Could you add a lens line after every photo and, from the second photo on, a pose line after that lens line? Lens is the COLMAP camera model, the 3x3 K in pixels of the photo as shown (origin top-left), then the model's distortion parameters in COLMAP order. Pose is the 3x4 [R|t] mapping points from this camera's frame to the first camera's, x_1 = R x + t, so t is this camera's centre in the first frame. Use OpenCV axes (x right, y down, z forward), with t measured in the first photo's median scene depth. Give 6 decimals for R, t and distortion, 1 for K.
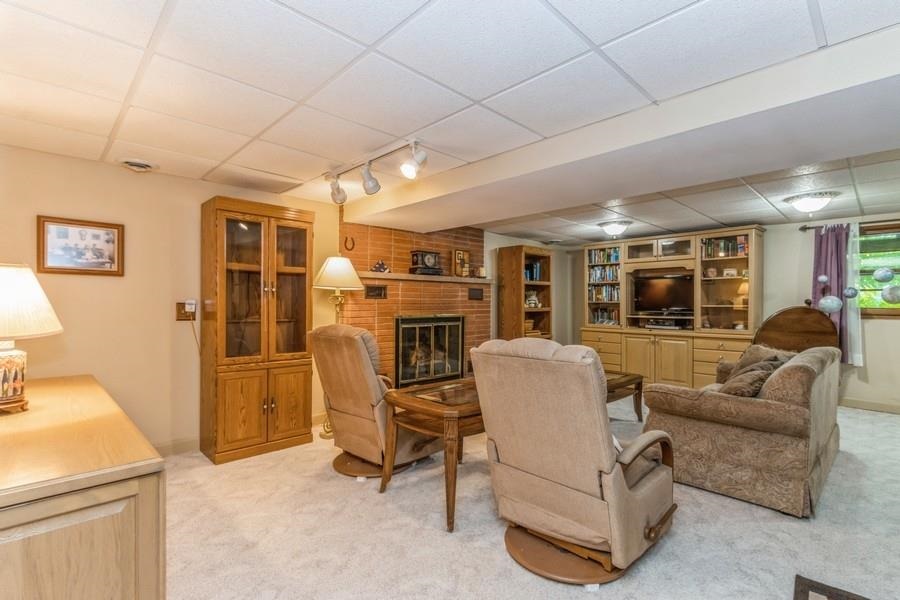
lens RADIAL K [[418.8, 0, 450.0], [0, 418.8, 305.5], [0, 0, 1]] dist [0.005440, 0.000056]
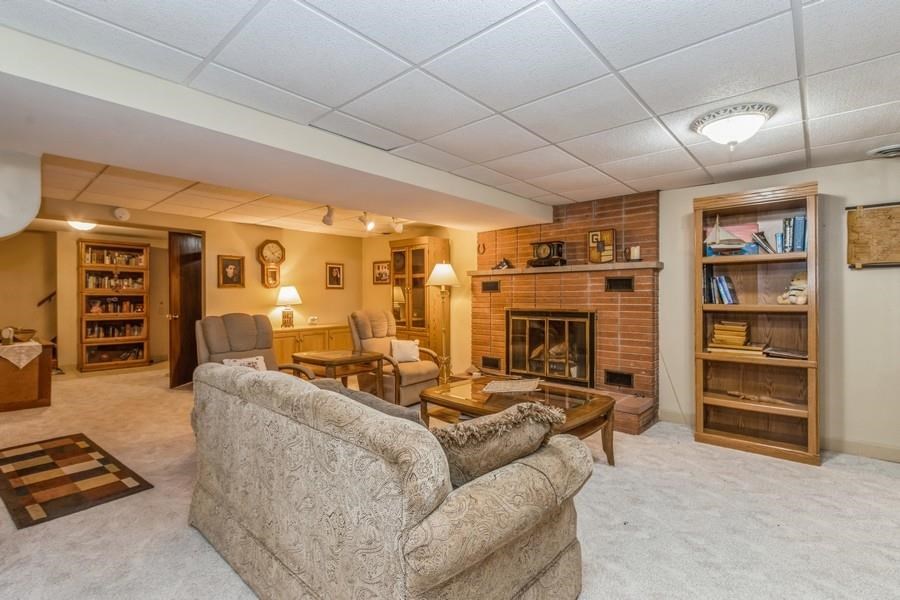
lens RADIAL K [[418.8, 0, 449.9], [0, 418.8, 297.6], [0, 0, 1]] dist [0.005440, 0.000056]
pose [[0.079652, -0.001604, -0.996821, 0.880917], [-0.003945, 0.999990, -0.001925, 0.000406], [0.996815, 0.004086, 0.079645, 0.708886]]
